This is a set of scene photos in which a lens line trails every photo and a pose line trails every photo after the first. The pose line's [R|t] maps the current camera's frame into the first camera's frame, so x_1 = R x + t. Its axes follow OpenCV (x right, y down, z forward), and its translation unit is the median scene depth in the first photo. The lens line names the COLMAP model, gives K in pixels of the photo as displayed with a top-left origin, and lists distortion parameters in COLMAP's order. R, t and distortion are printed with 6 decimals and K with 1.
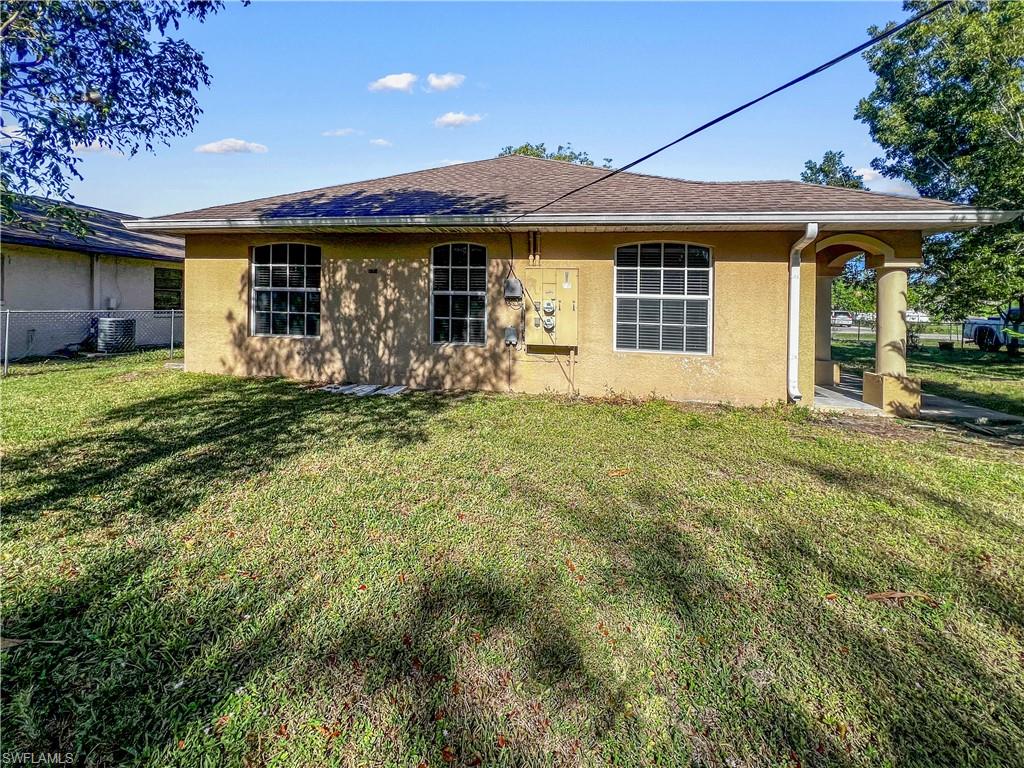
lens RADIAL K [[422.9, 0, 519.3], [0, 422.9, 377.2], [0, 0, 1]] dist [0.000147, 0.002868]
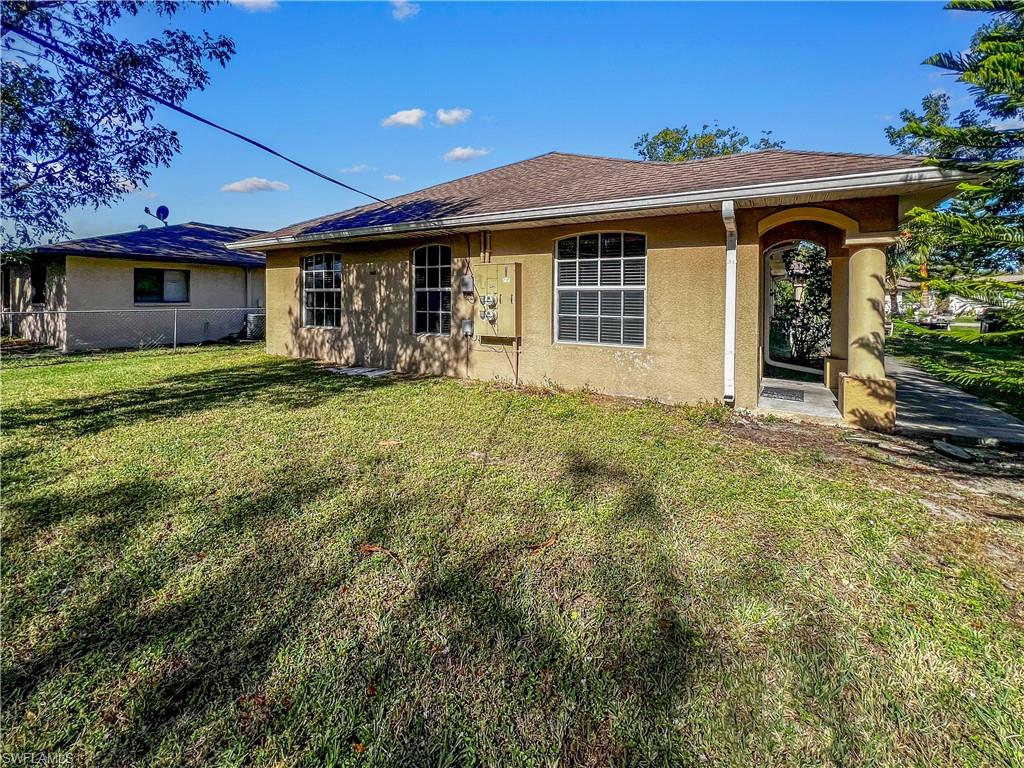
lens RADIAL K [[422.9, 0, 515.9], [0, 422.9, 374.0], [0, 0, 1]] dist [0.000147, 0.002868]
pose [[0.940019, 0.041531, -0.338585, 0.457438], [-0.039338, 0.999137, 0.013339, 0.003652], [0.338847, 0.000781, 0.940841, 0.010510]]
